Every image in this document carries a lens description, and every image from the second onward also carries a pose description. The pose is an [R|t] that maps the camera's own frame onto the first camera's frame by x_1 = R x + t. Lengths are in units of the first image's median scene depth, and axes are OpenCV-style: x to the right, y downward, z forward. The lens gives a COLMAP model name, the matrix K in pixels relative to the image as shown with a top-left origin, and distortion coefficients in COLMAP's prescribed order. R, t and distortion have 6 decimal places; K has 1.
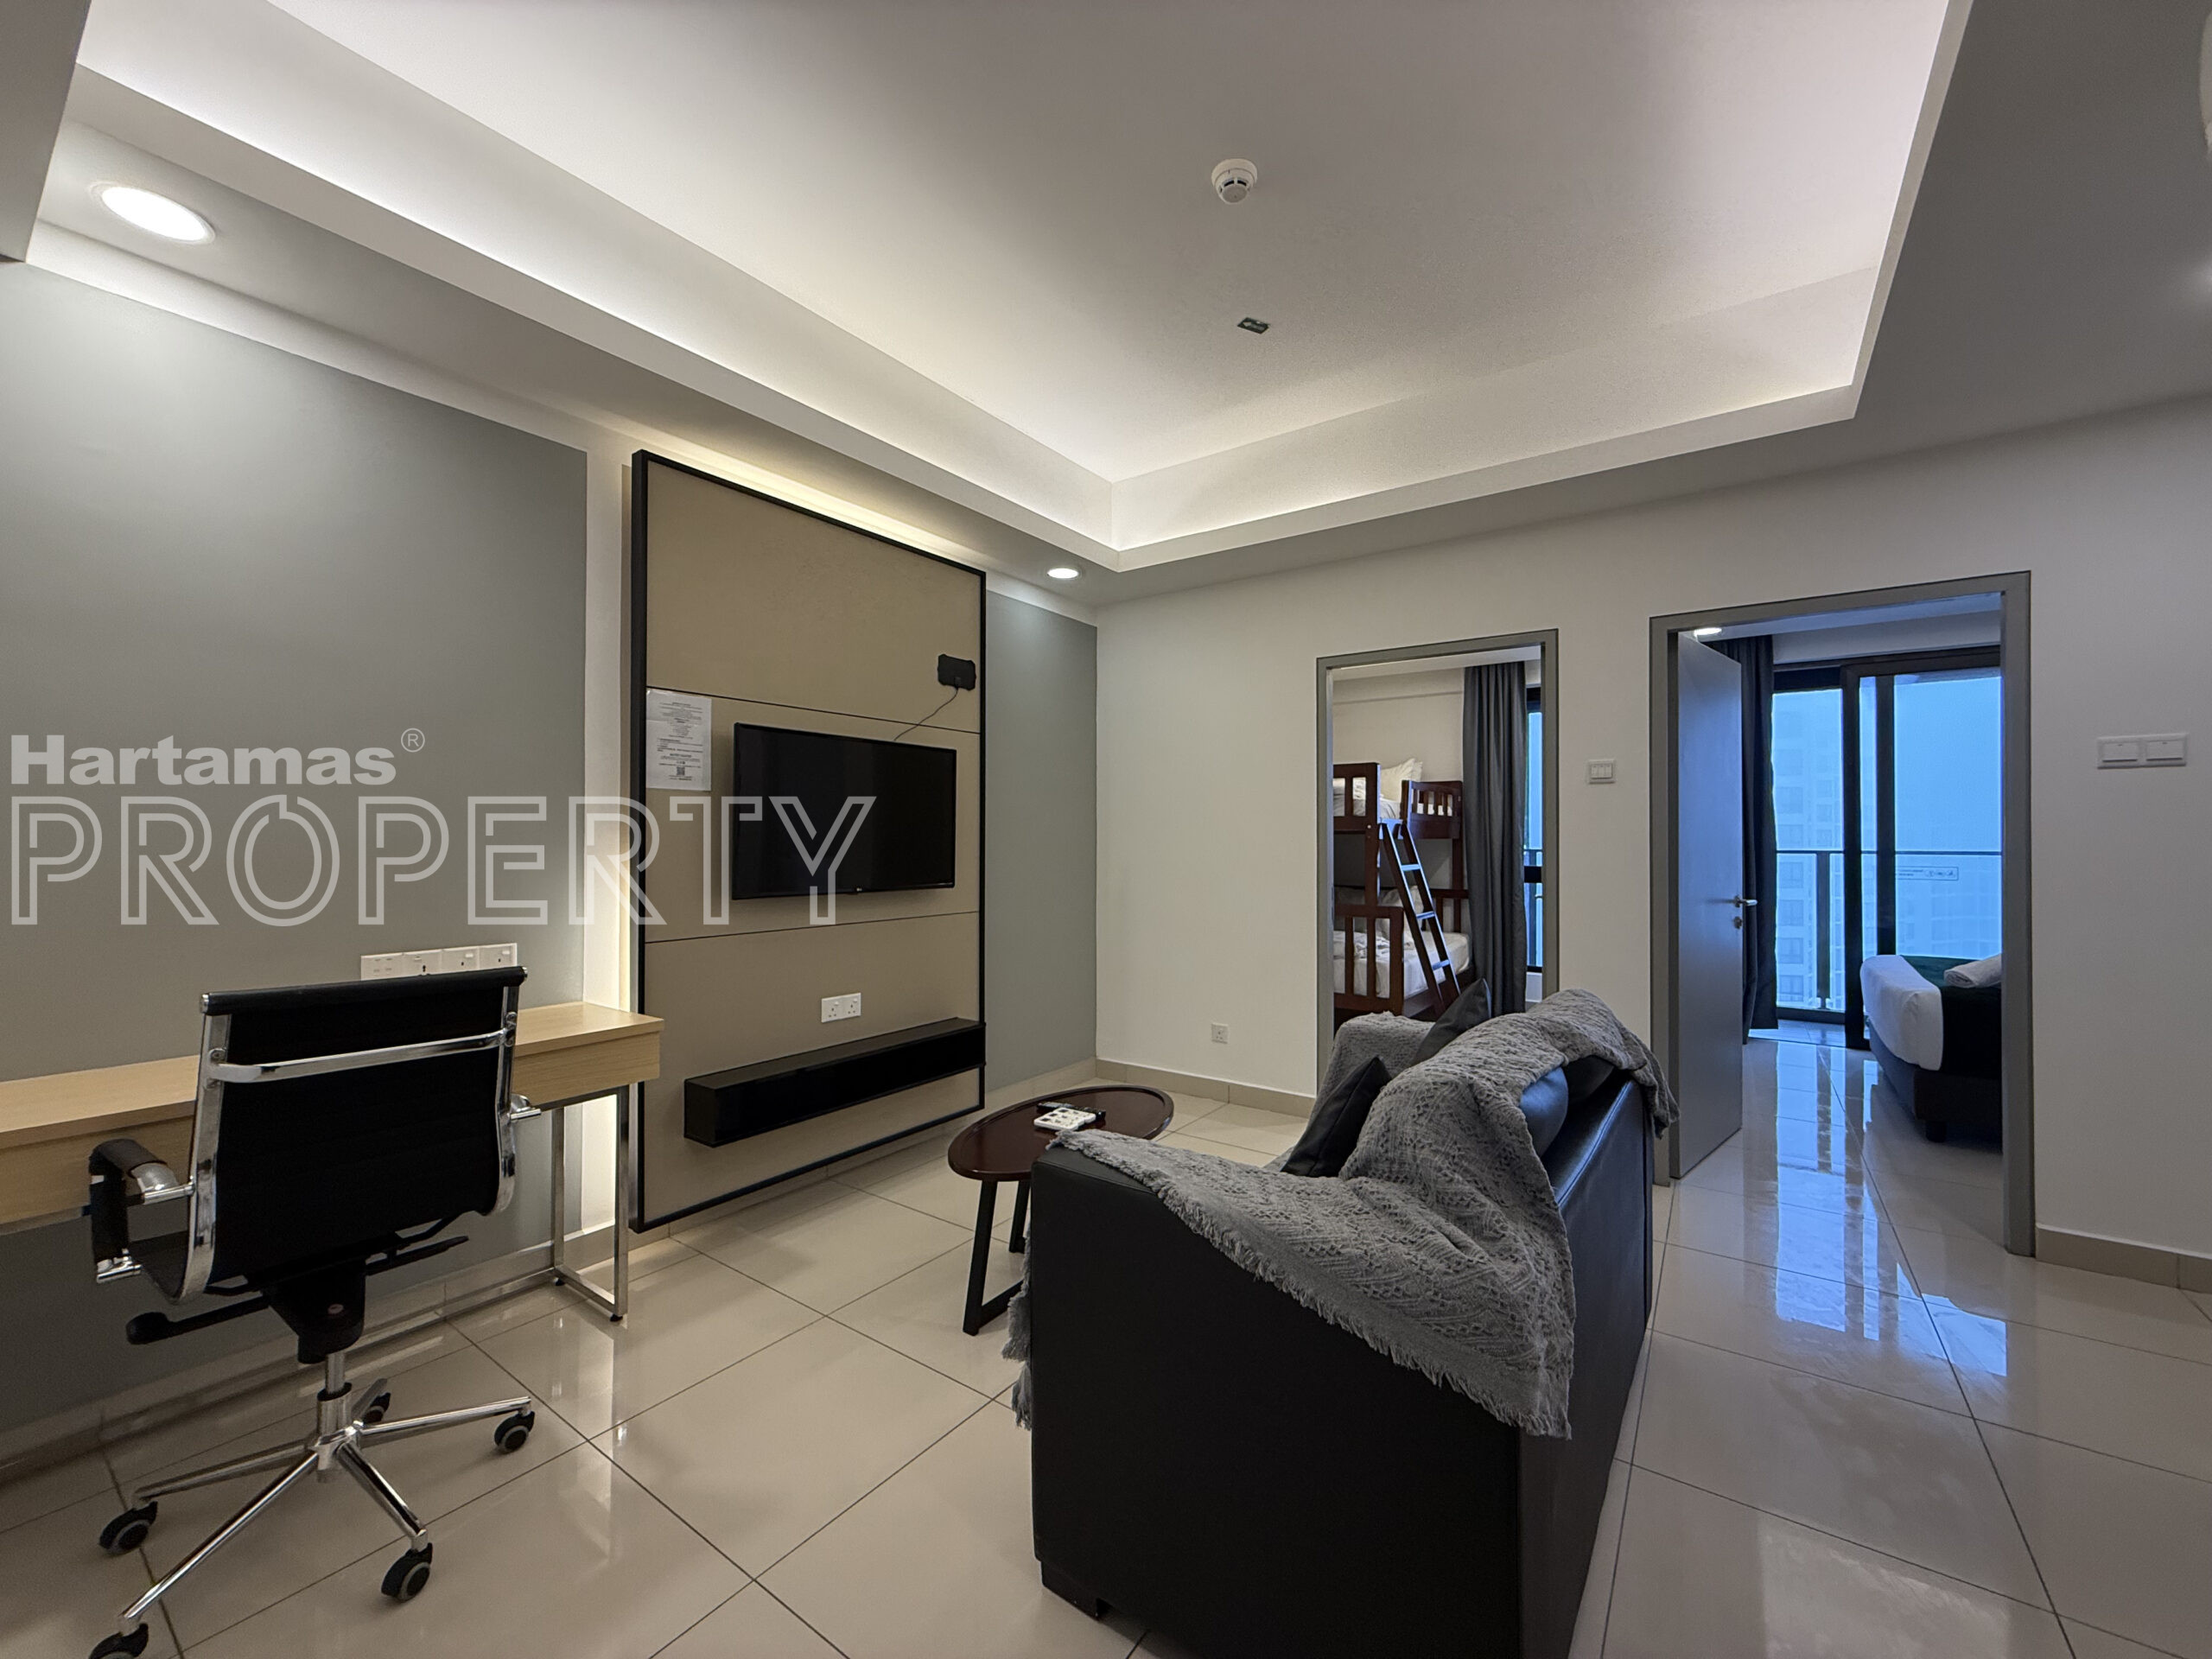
lens RADIAL K [[882.8, 0, 1106.0], [0, 882.8, 829.5], [0, 0, 1]] dist [0.013445, -0.000011]
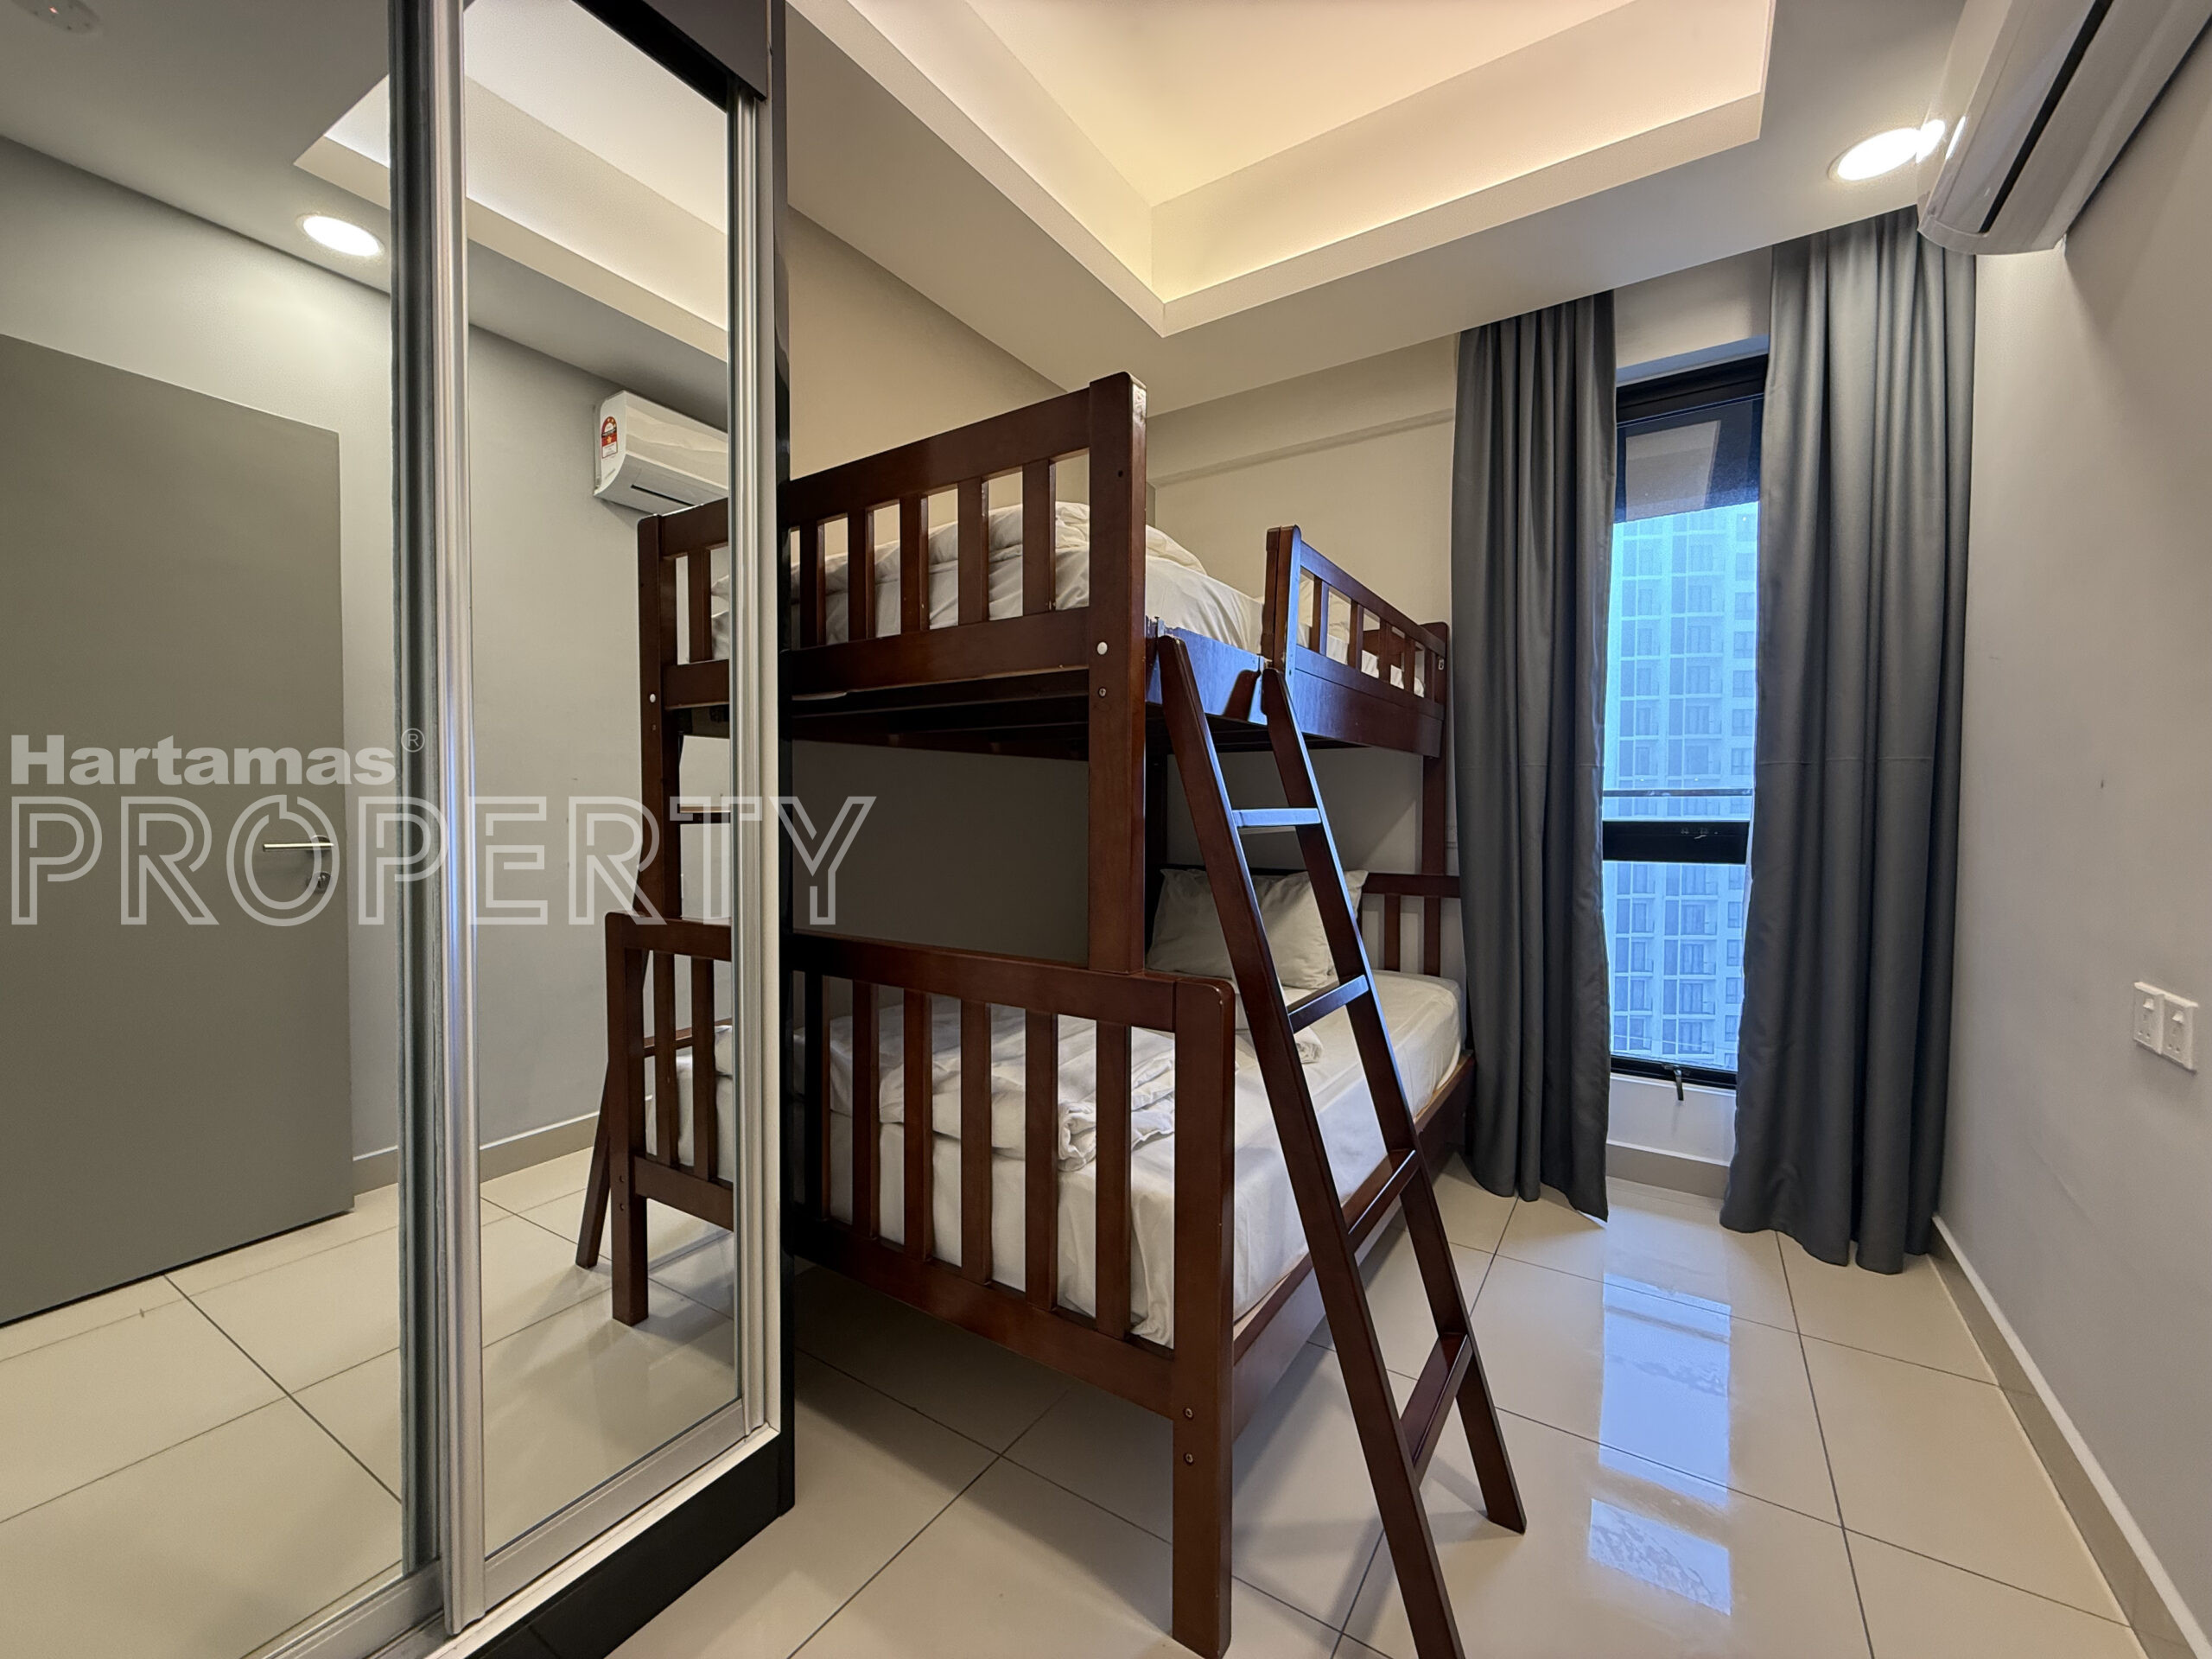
lens RADIAL K [[882.8, 0, 1106.0], [0, 882.8, 829.5], [0, 0, 1]] dist [0.013445, -0.000011]
pose [[0.999307, -0.002754, 0.037131, 0.229908], [0.001166, 0.999086, 0.042729, 0.028835], [-0.037215, -0.042656, 0.998396, 0.596995]]
